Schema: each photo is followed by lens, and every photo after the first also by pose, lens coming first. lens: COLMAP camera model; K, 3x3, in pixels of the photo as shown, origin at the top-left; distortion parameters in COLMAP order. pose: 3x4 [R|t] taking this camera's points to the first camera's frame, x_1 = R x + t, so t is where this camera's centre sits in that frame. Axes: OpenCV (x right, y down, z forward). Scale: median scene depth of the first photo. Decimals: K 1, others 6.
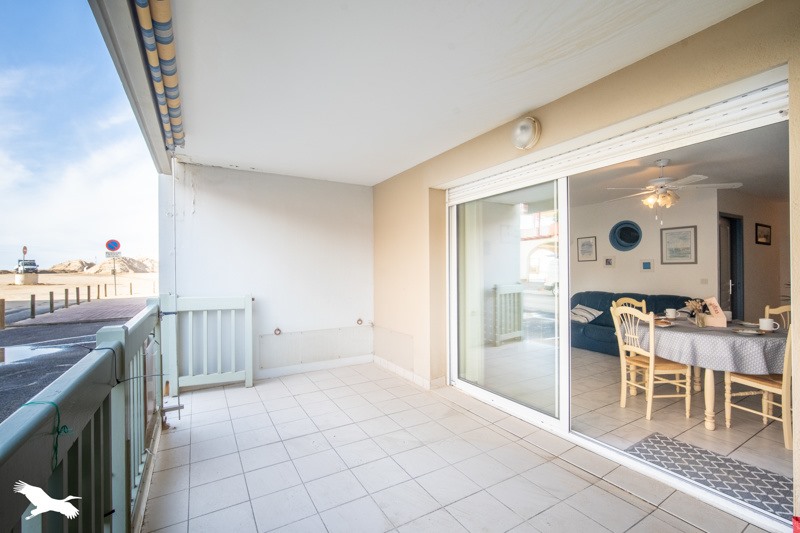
lens RADIAL K [[347.4, 0, 398.1], [0, 347.4, 265.2], [0, 0, 1]] dist [-0.010887, 0.000192]
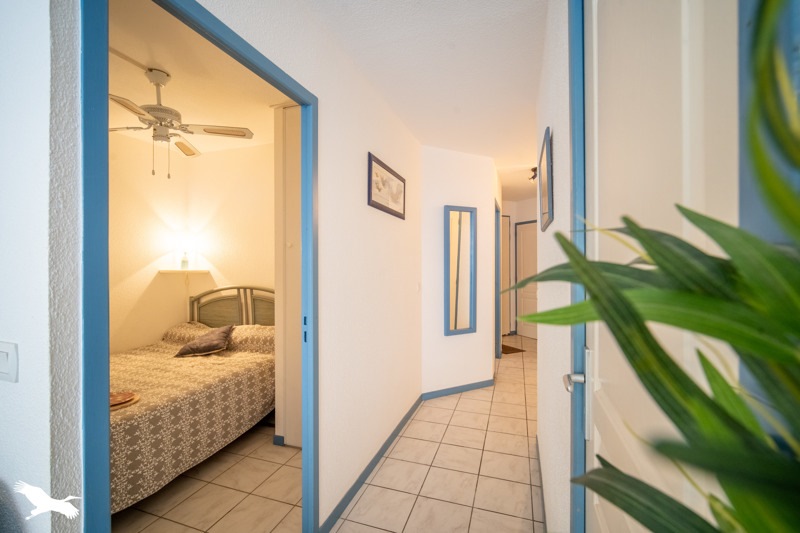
lens RADIAL K [[347.4, 0, 396.2], [0, 347.4, 265.8], [0, 0, 1]] dist [-0.010887, 0.000192]
pose [[0.759986, 0.002580, 0.649935, 0.838696], [-0.007118, 0.999965, 0.004354, 0.002965], [-0.649901, -0.007935, 0.759978, 0.705067]]
